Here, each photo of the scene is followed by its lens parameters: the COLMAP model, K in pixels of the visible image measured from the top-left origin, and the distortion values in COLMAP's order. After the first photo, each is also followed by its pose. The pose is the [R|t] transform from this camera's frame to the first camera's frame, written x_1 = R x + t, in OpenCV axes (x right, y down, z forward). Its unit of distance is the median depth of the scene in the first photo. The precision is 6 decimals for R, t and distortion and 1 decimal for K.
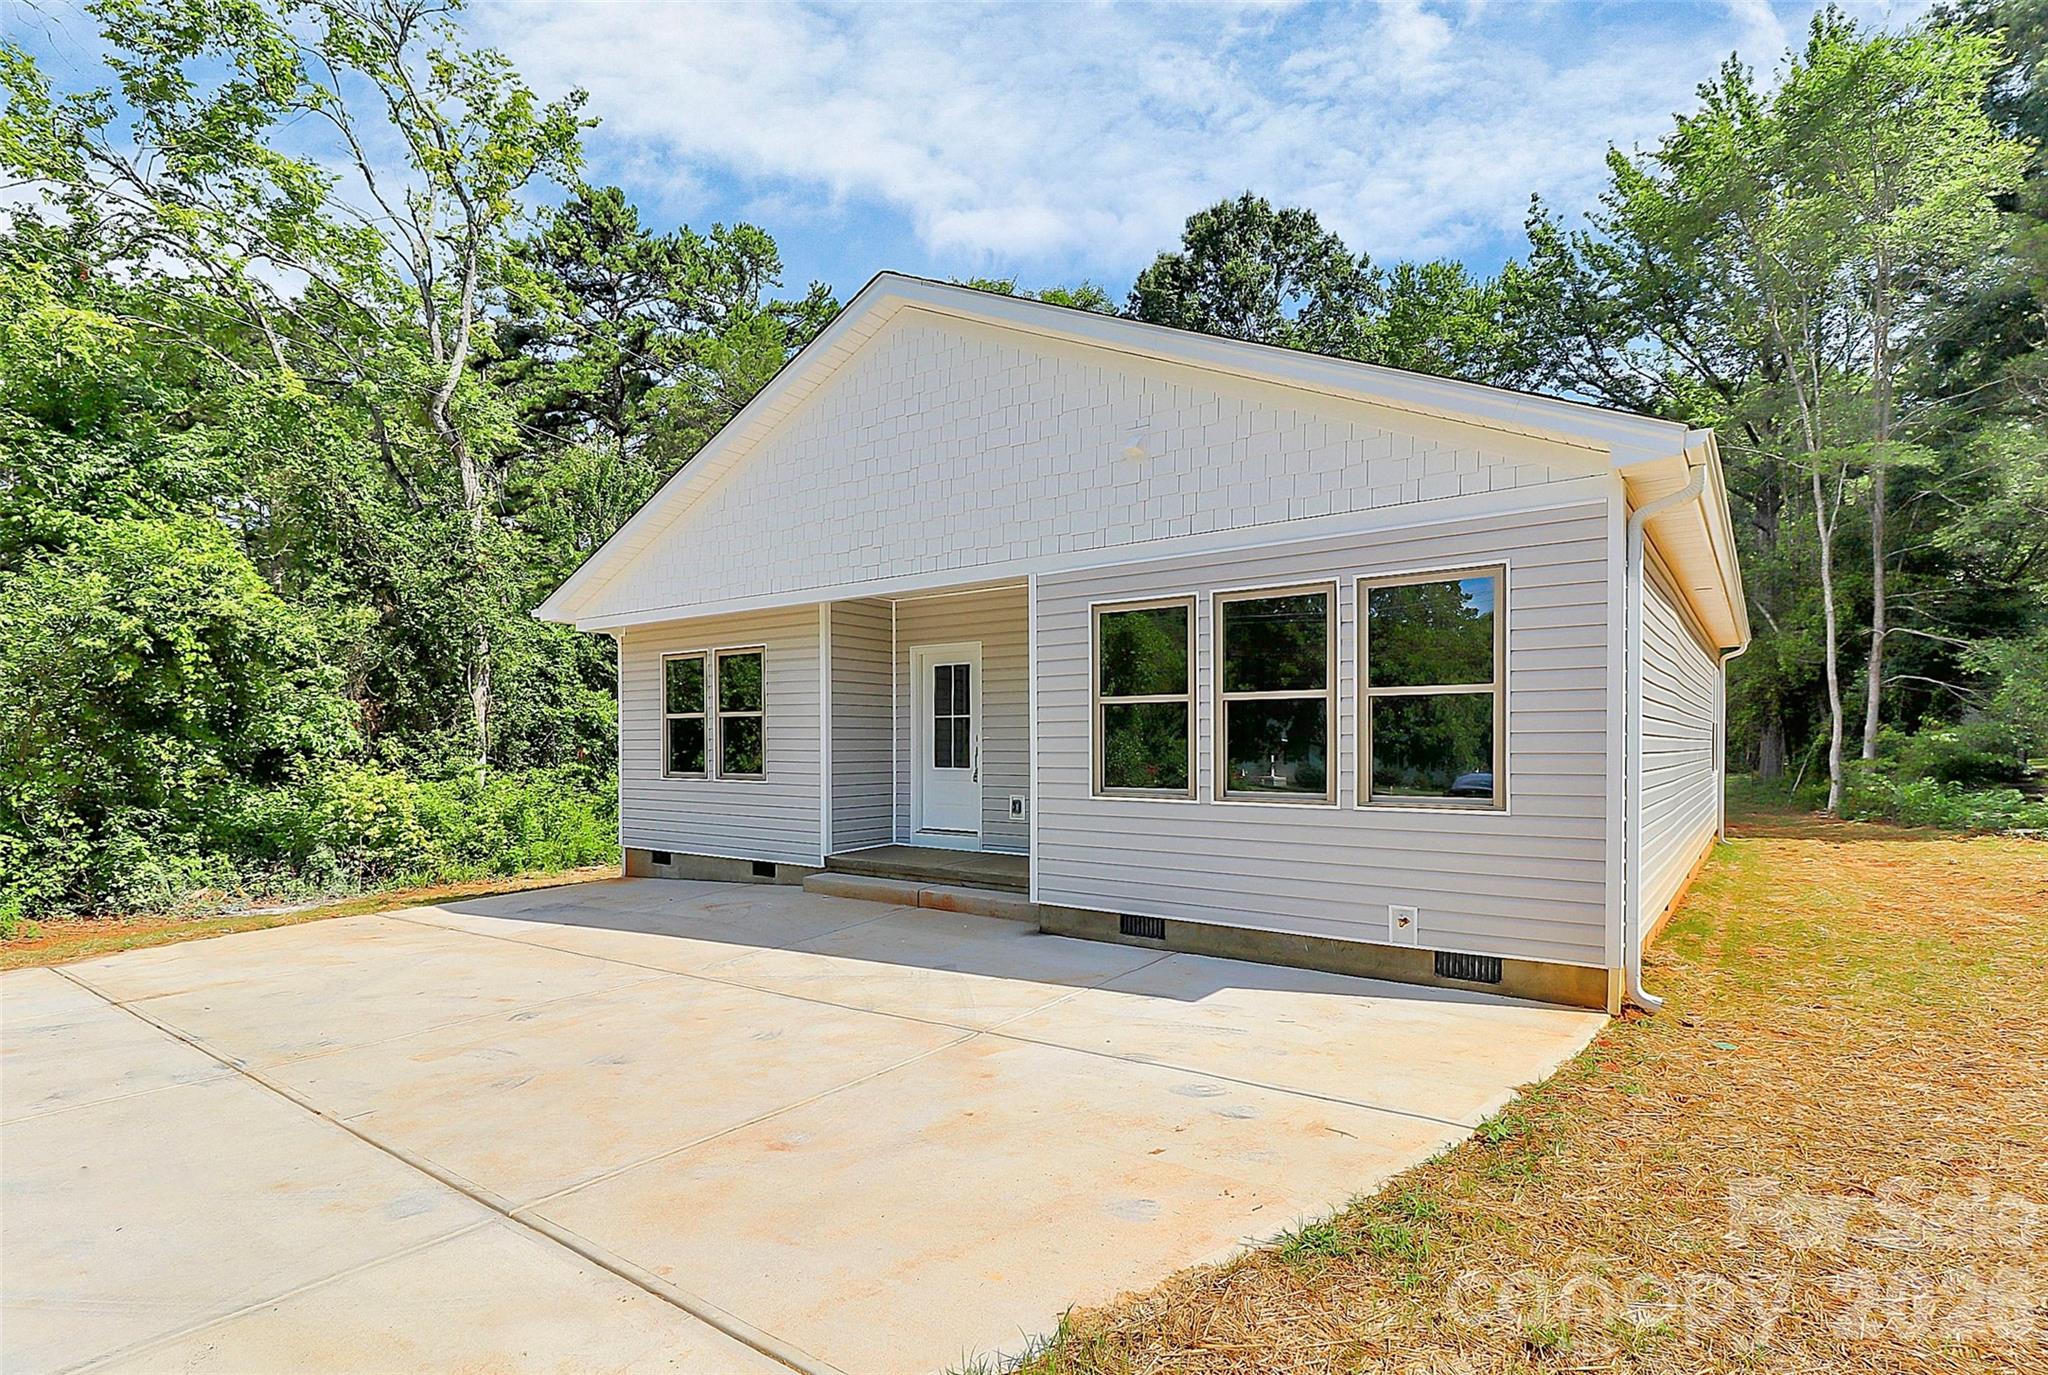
lens RADIAL K [[1004.4, 0, 1027.6], [0, 1004.4, 745.7], [0, 0, 1]] dist [-0.000787, -0.000185]
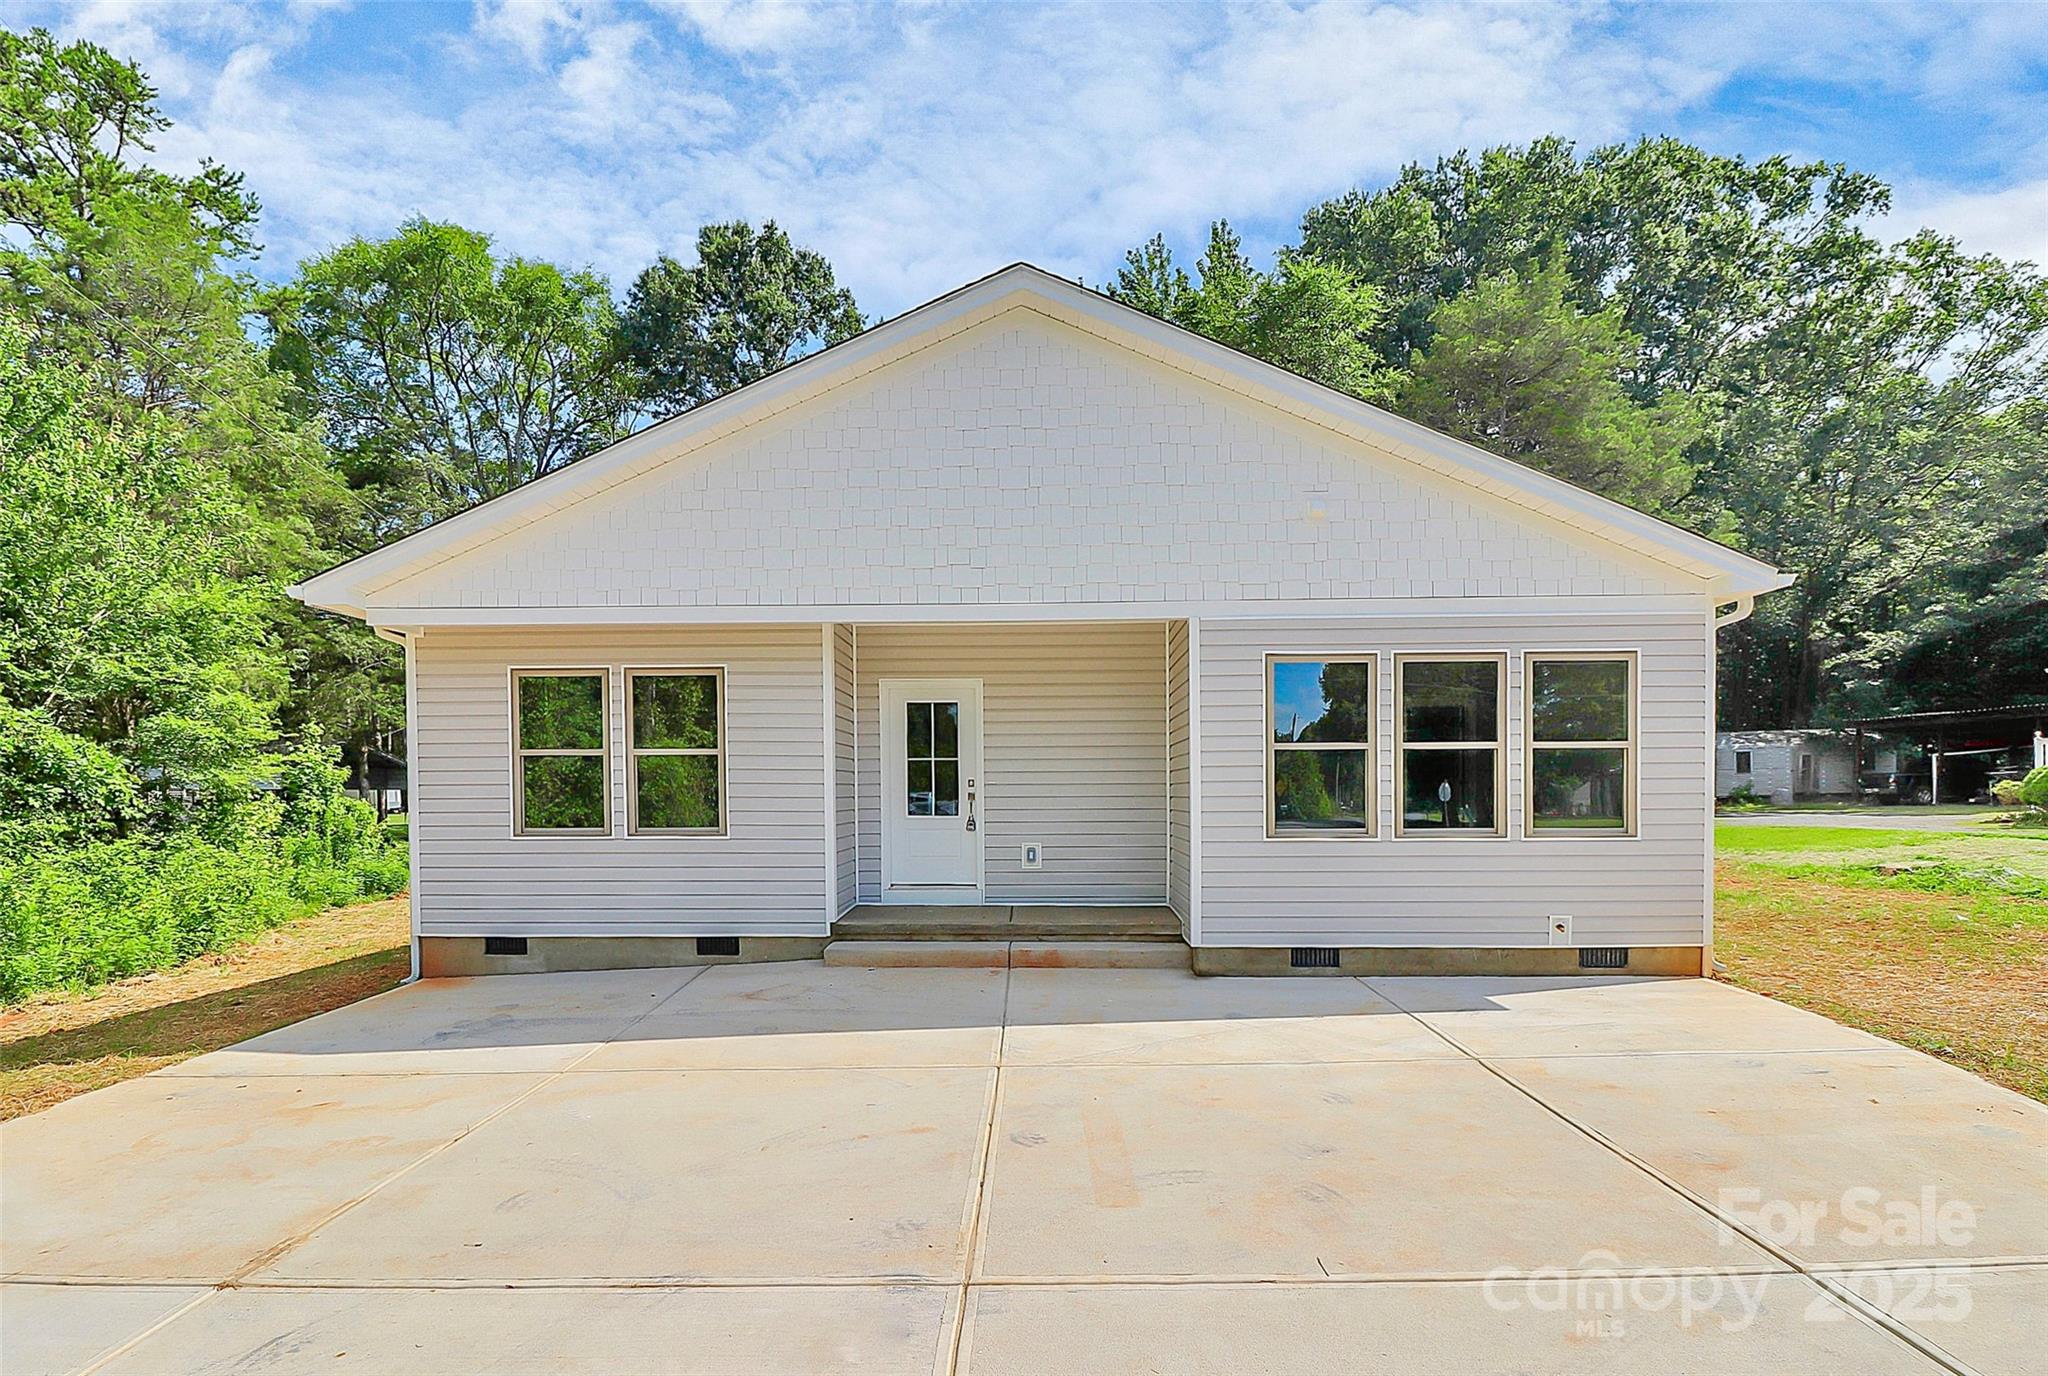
lens RADIAL K [[1008.5, 0, 1028.7], [0, 1008.5, 808.3], [0, 0, 1]] dist [-0.006286, -0.001071]
pose [[0.821258, -0.013967, 0.570386, -0.642191], [0.004608, 0.999830, 0.017847, -0.000621], [-0.570539, -0.012029, 0.821183, 0.246212]]
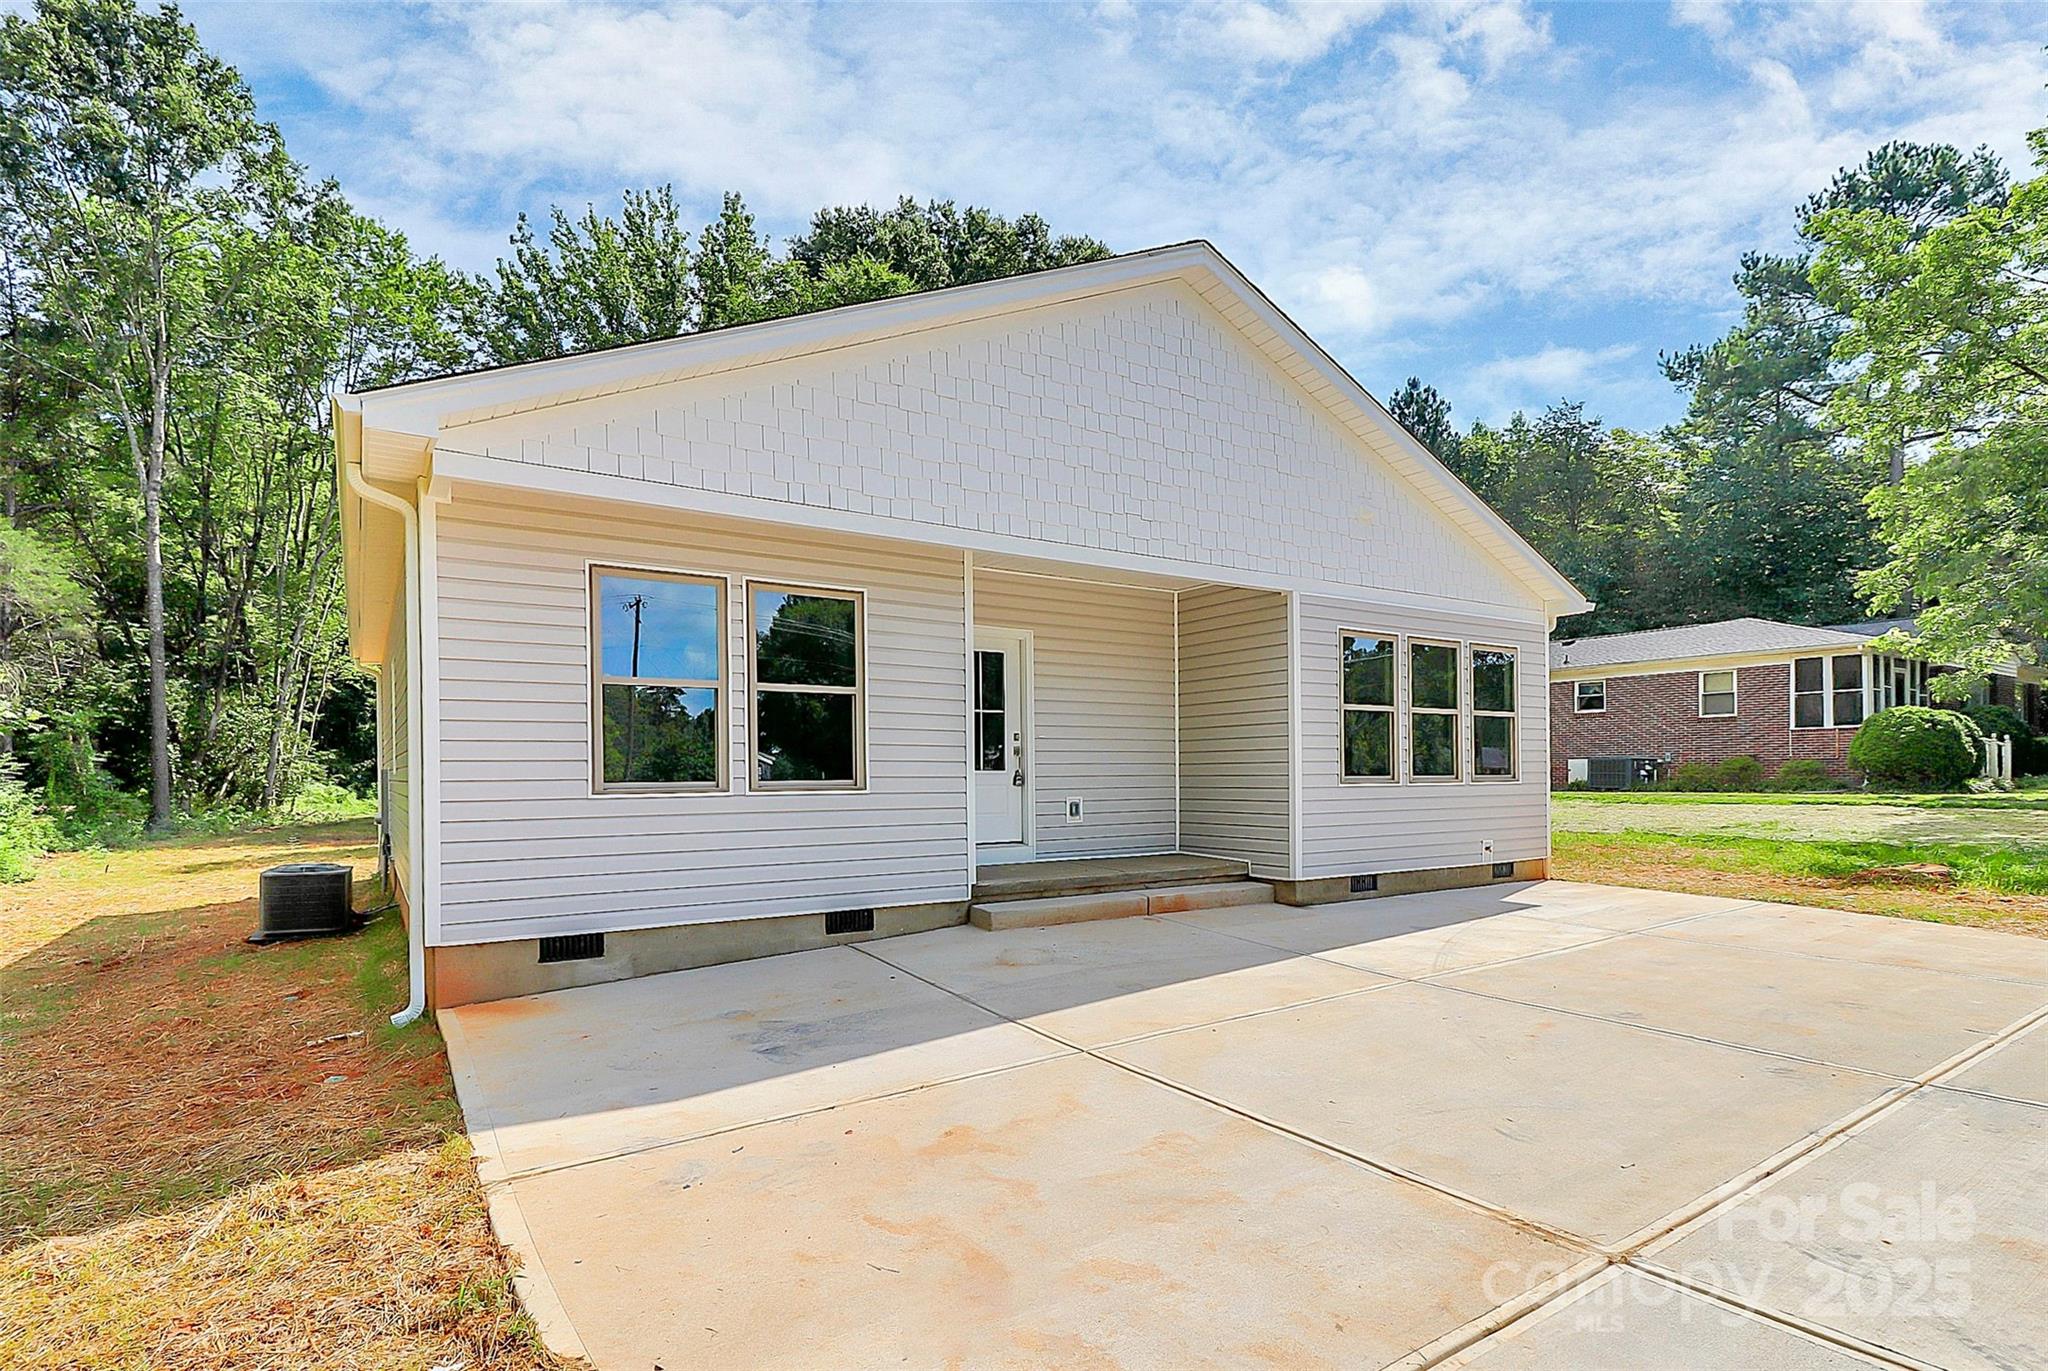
lens RADIAL K [[1000.3, 0, 1037.3], [0, 1000.3, 768.7], [0, 0, 1]] dist [-0.014615, -0.000283]
pose [[0.341772, 0.001411, 0.939782, -1.057110], [0.004667, 0.999984, -0.003199, 0.028634], [-0.939771, 0.005479, 0.341760, 0.810736]]
